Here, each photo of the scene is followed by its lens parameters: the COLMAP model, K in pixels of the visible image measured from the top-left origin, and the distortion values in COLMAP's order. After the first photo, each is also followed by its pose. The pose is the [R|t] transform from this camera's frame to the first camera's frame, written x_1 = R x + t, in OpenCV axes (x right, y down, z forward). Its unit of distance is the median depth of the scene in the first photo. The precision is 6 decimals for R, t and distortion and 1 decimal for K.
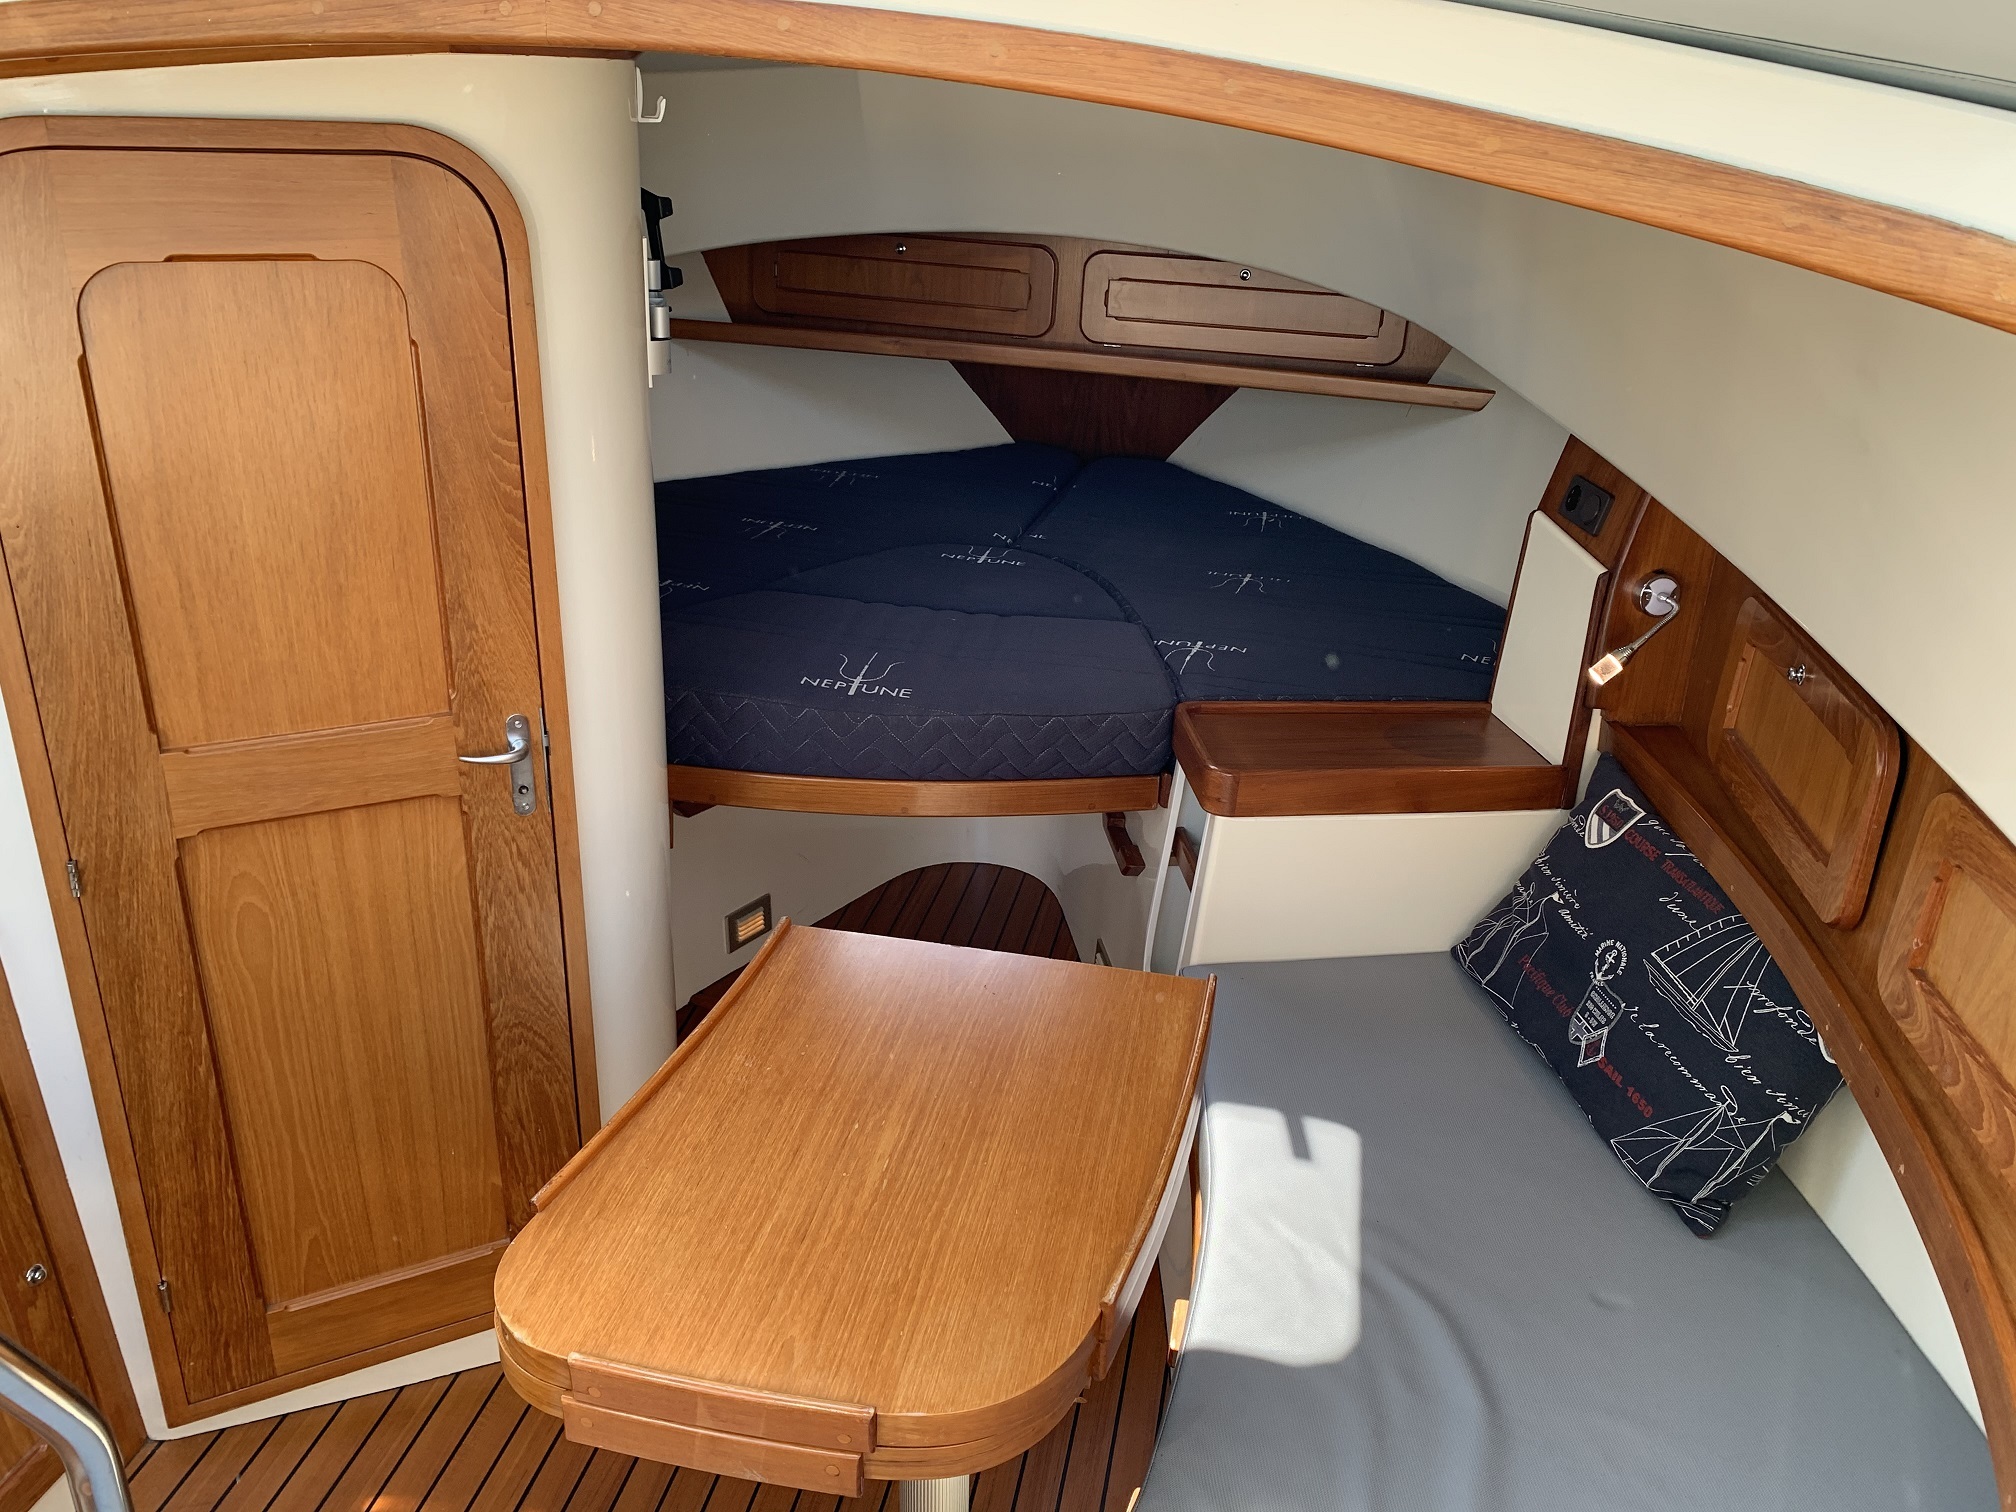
lens RADIAL K [[1534.8, 0, 996.2], [0, 1534.8, 745.0], [0, 0, 1]] dist [0.033624, -0.051437]
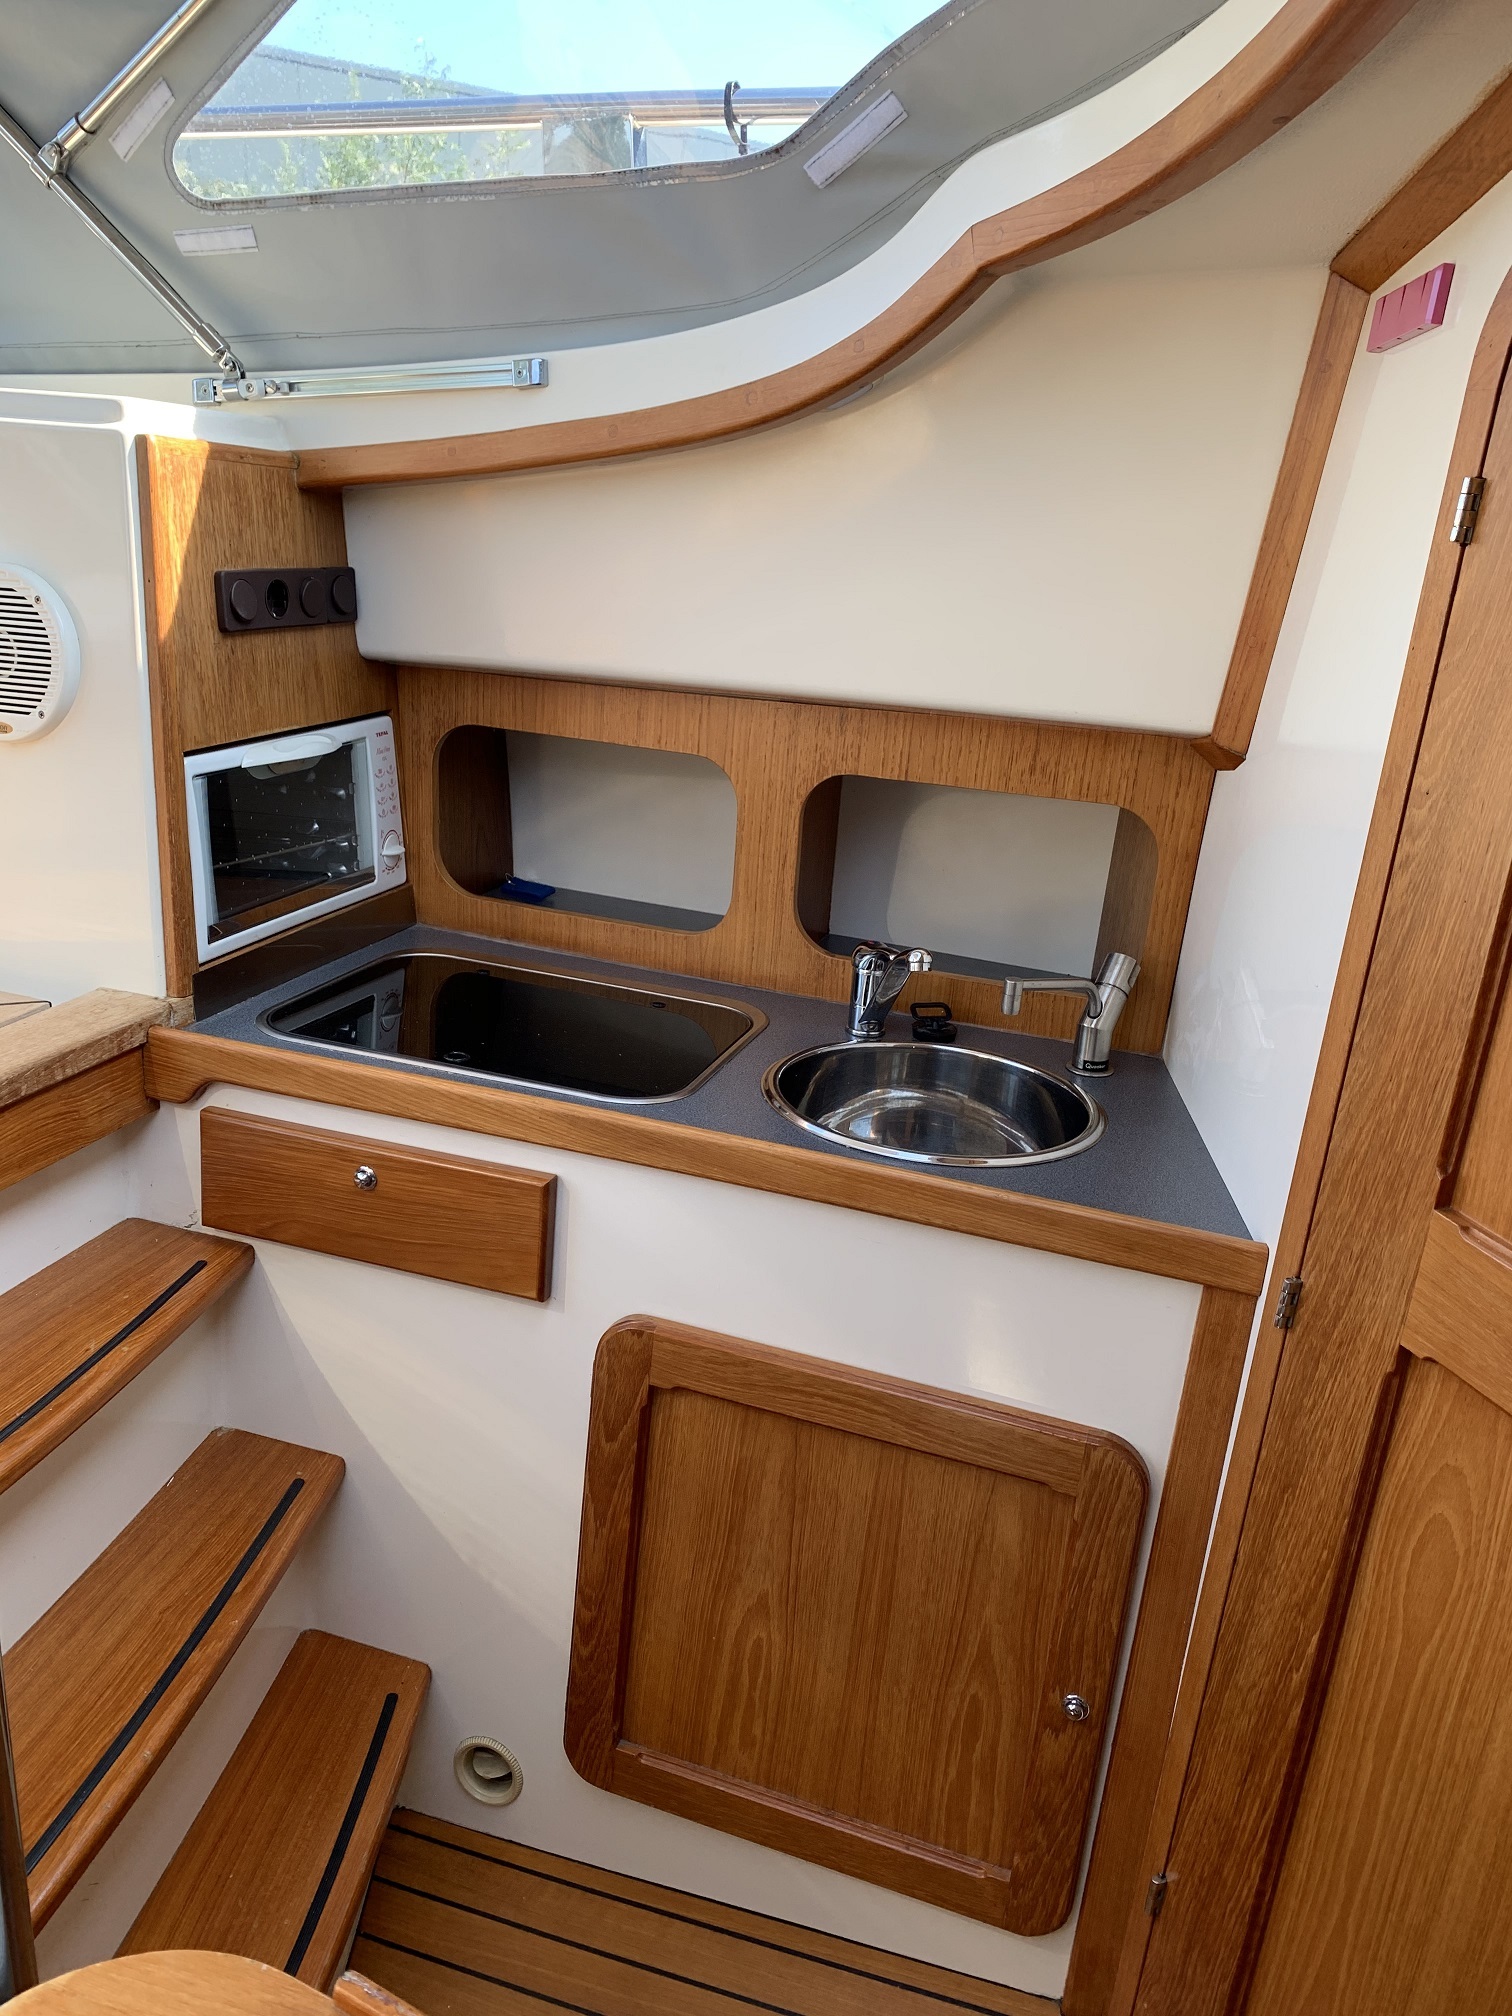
lens RADIAL K [[1547.0, 0, 755.4], [0, 1547.0, 992.5], [0, 0, 1]] dist [0.017100, -0.025311]
pose [[-0.107938, 0.271825, -0.956274, 0.043152], [-0.462718, 0.837618, 0.290325, -0.105552], [0.879910, 0.473822, 0.035367, 0.622581]]
